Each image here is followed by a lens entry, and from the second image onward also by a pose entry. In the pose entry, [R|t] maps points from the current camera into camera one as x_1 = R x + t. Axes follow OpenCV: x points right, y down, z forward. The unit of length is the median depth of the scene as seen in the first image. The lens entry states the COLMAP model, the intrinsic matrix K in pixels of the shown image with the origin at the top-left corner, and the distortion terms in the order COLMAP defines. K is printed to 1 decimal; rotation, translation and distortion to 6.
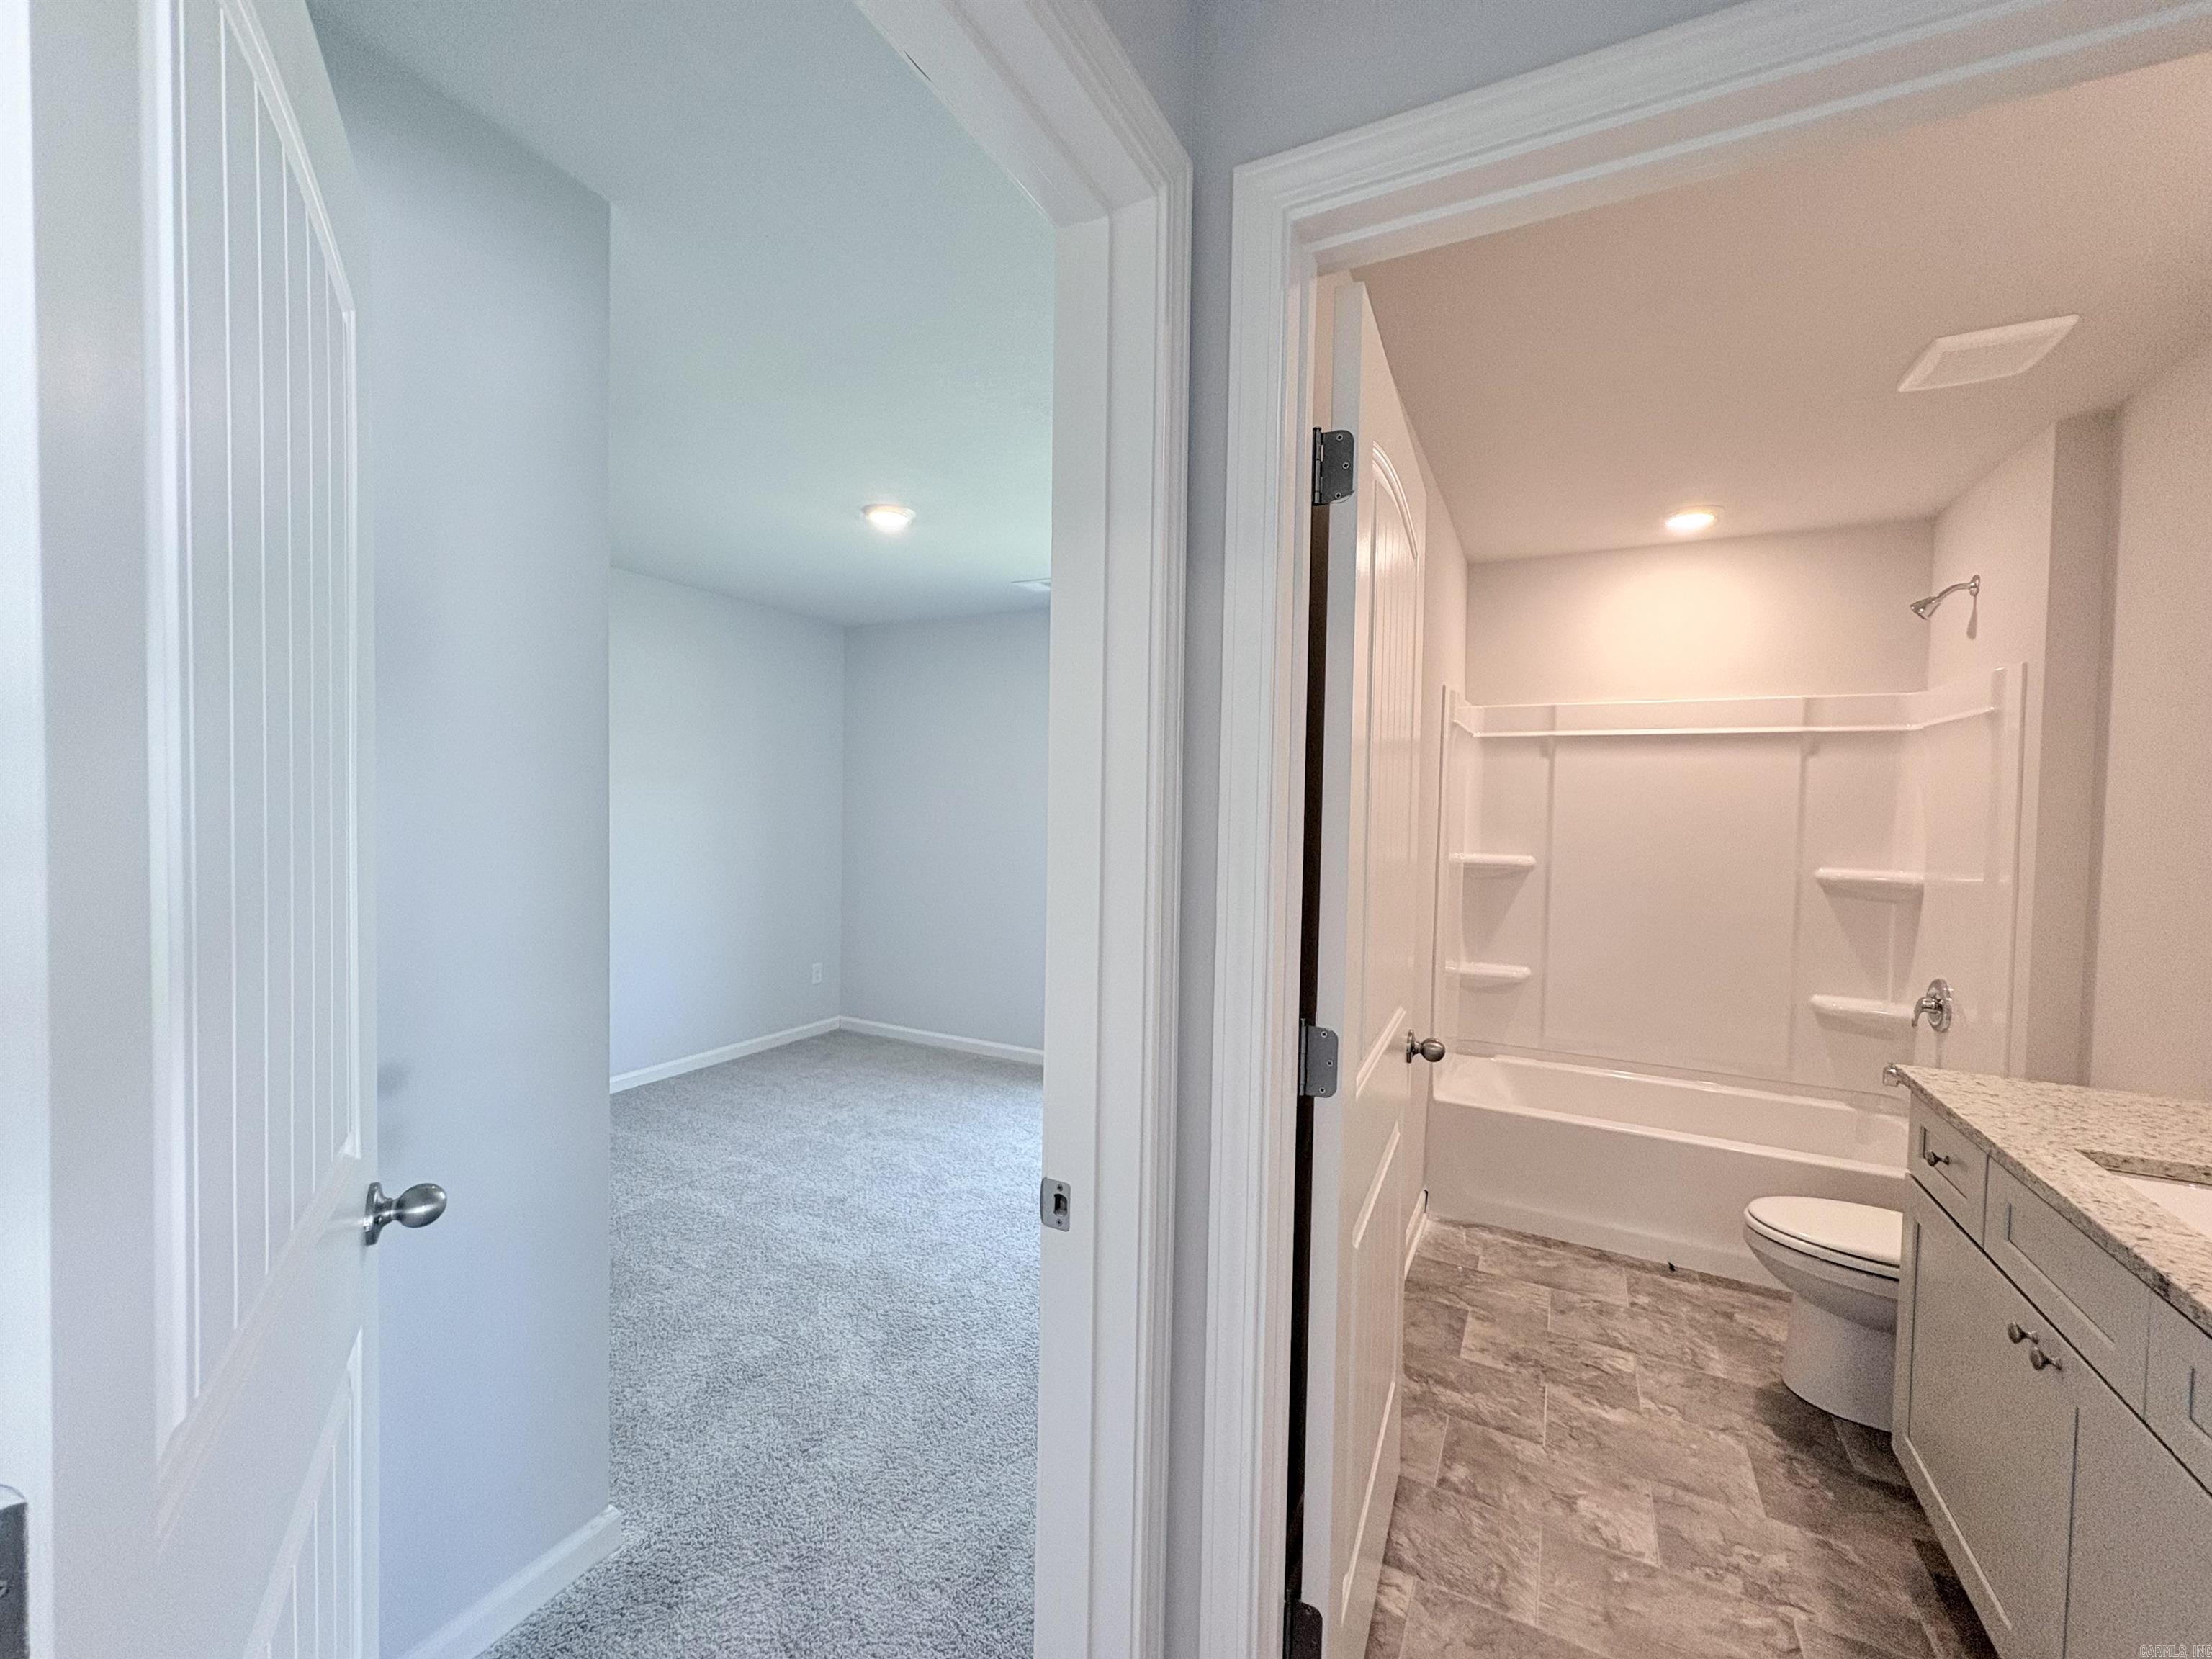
lens RADIAL K [[880.8, 0, 1106.0], [0, 880.8, 829.5], [0, 0, 1]] dist [0.000839, 0.000307]
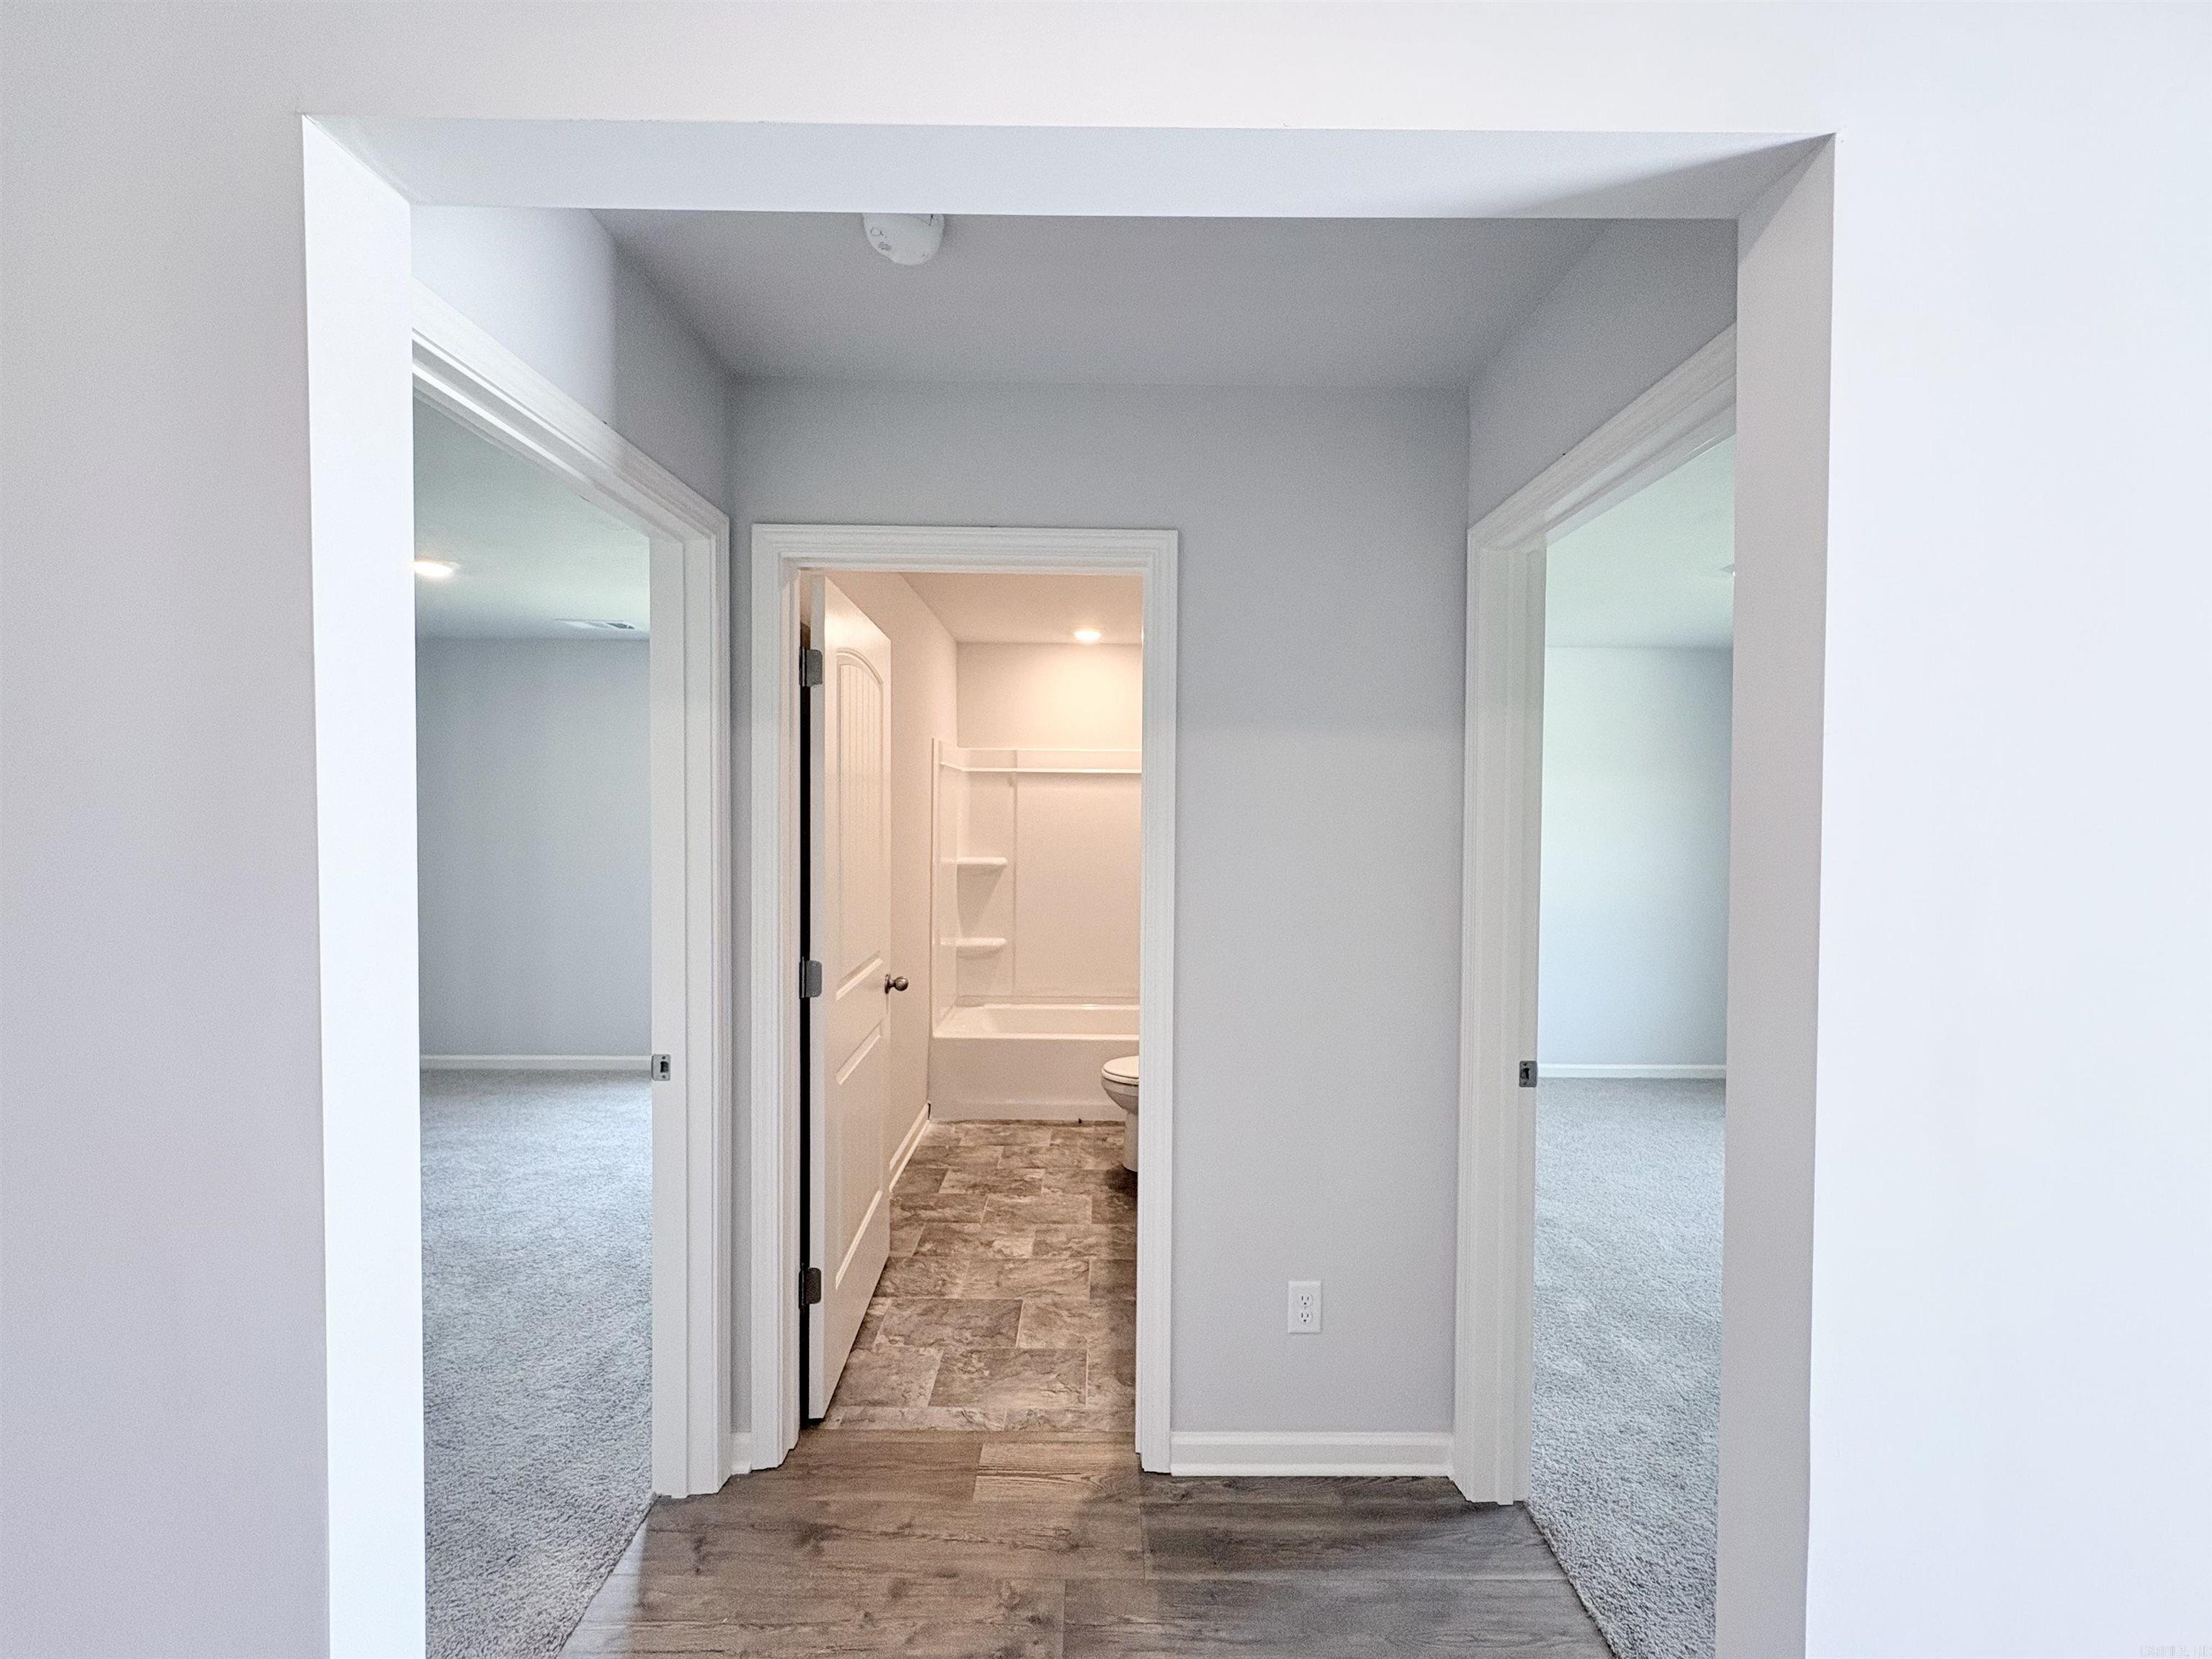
lens RADIAL K [[880.8, 0, 1106.0], [0, 880.8, 829.5], [0, 0, 1]] dist [0.000839, 0.000307]
pose [[0.882998, -0.020954, 0.468908, -0.032041], [0.021876, 0.999755, 0.003480, -0.019604], [-0.468866, 0.007186, 0.883240, -0.377774]]
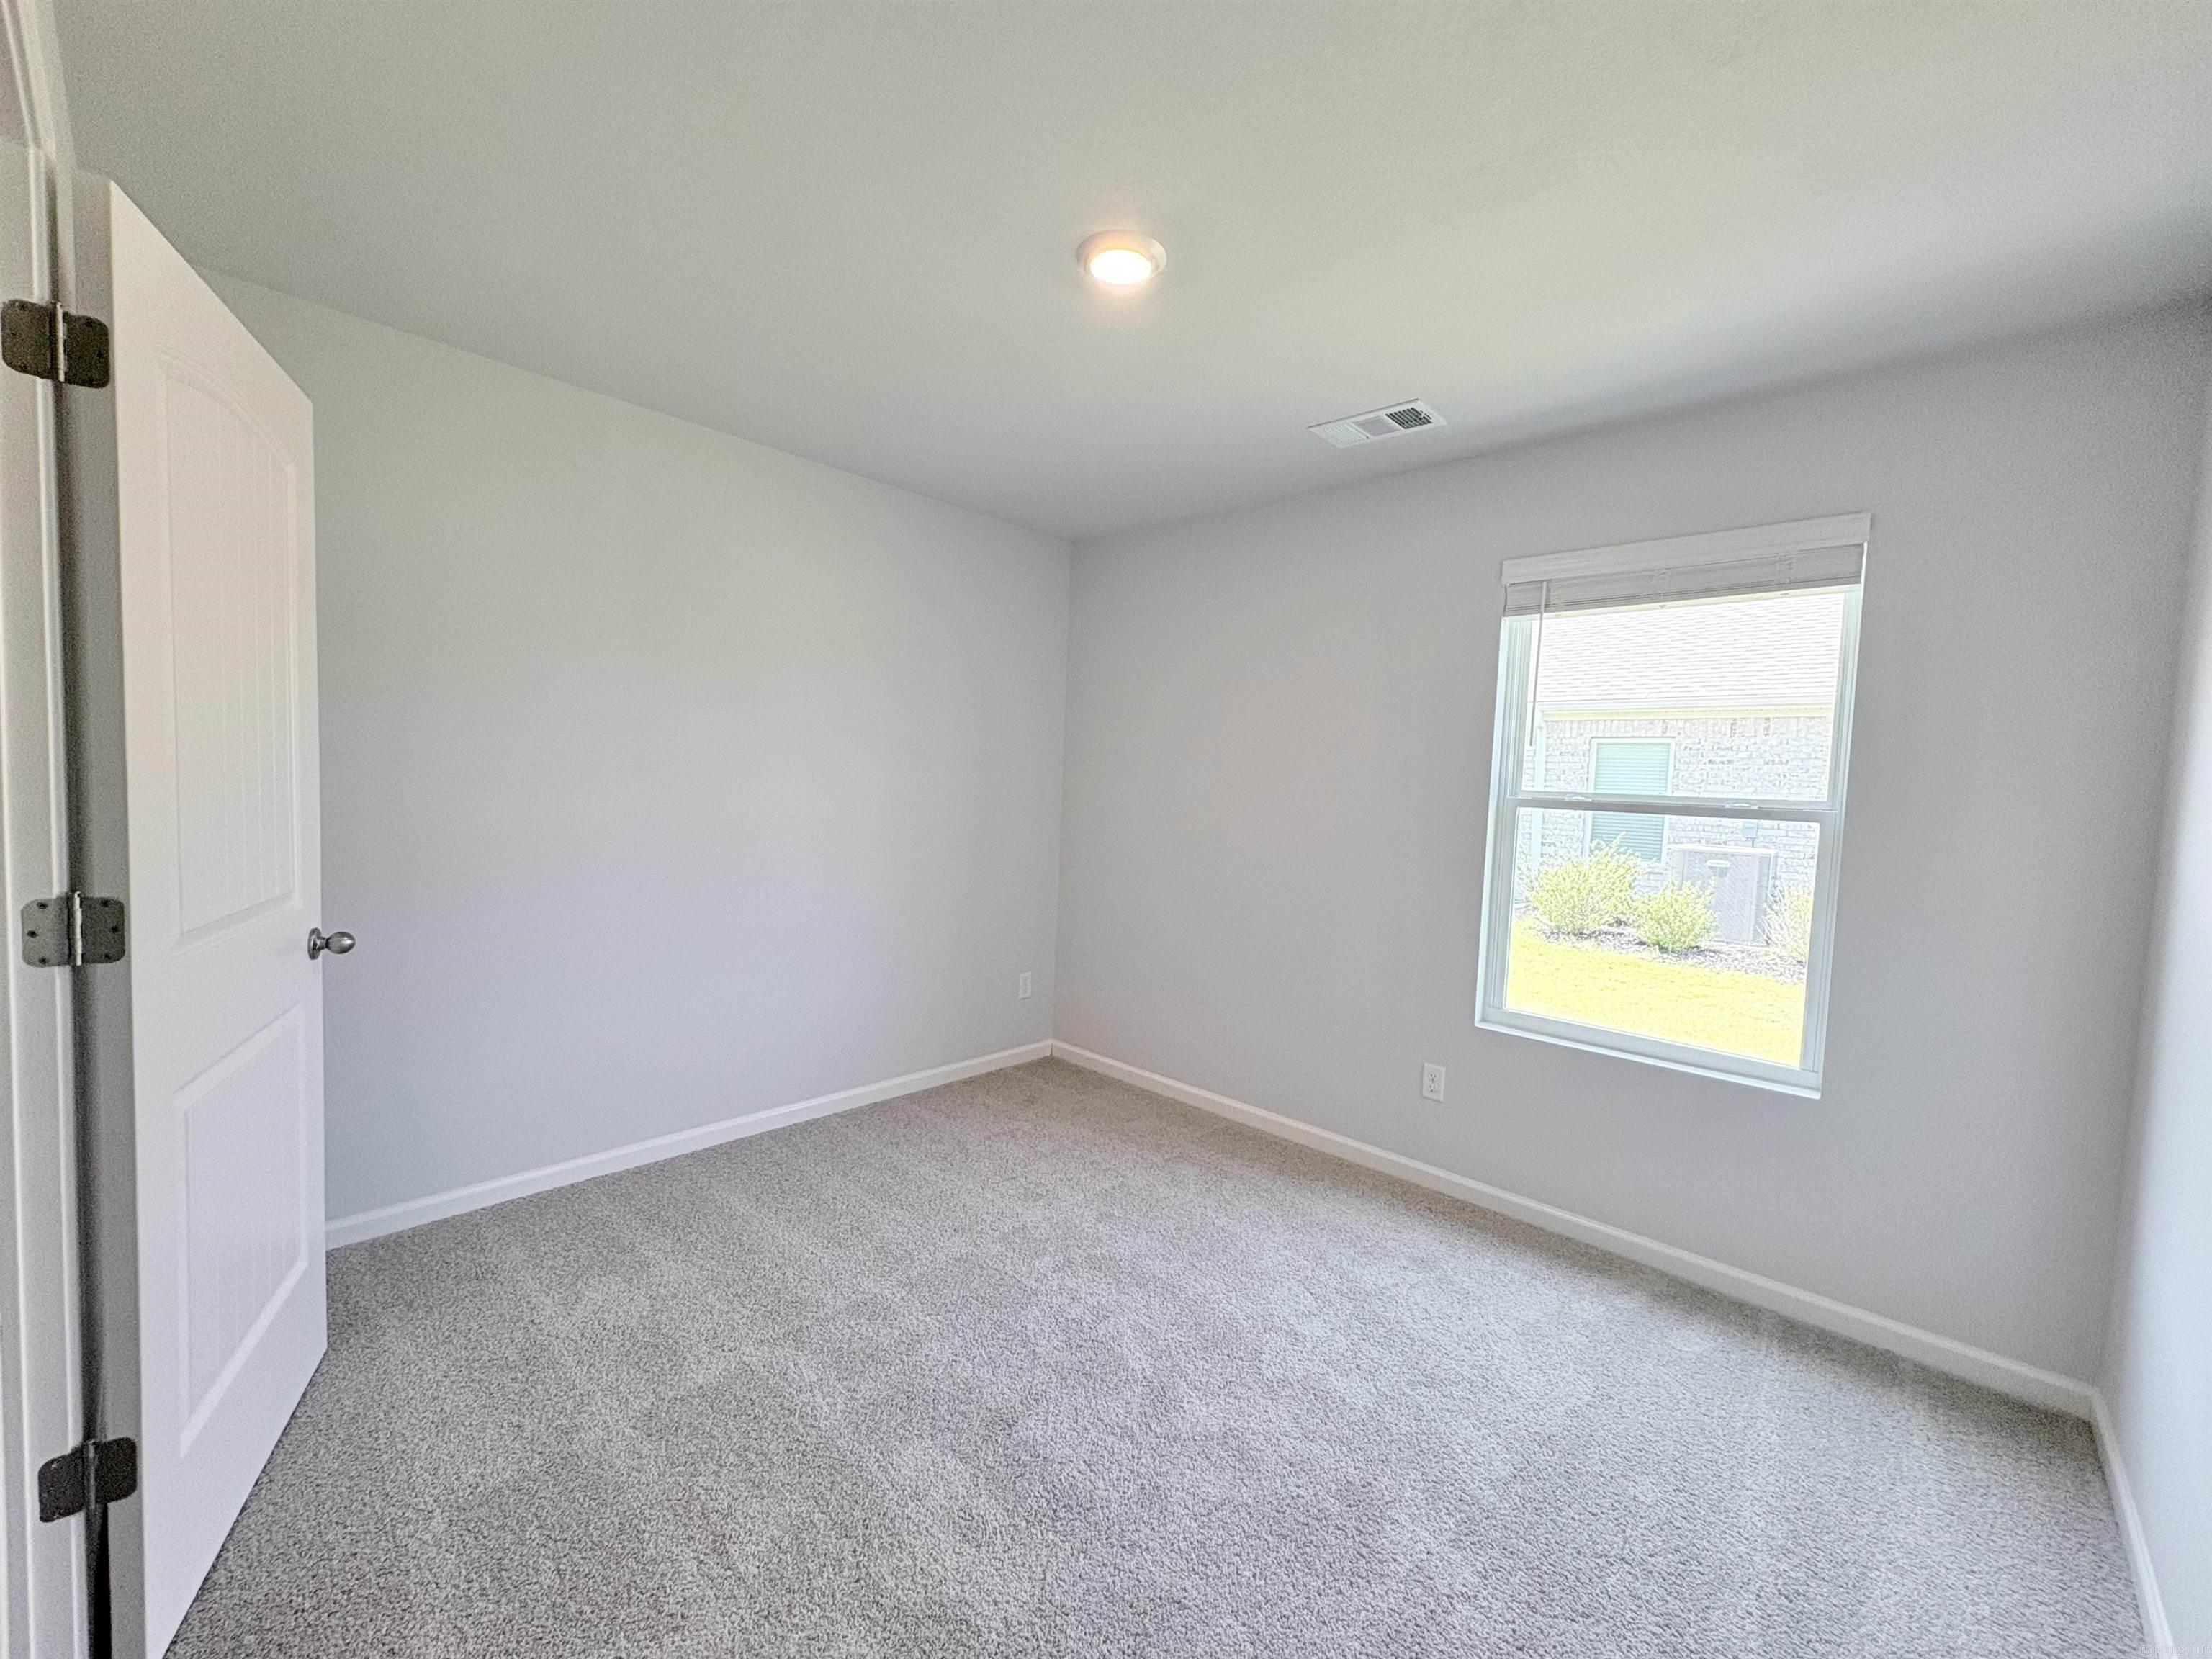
lens RADIAL K [[880.8, 0, 1106.0], [0, 880.8, 829.5], [0, 0, 1]] dist [0.000839, 0.000307]
pose [[0.963498, 0.032596, -0.265725, -0.097469], [-0.027230, 0.999345, 0.023855, 0.006263], [0.266328, -0.015749, 0.963754, 0.478696]]
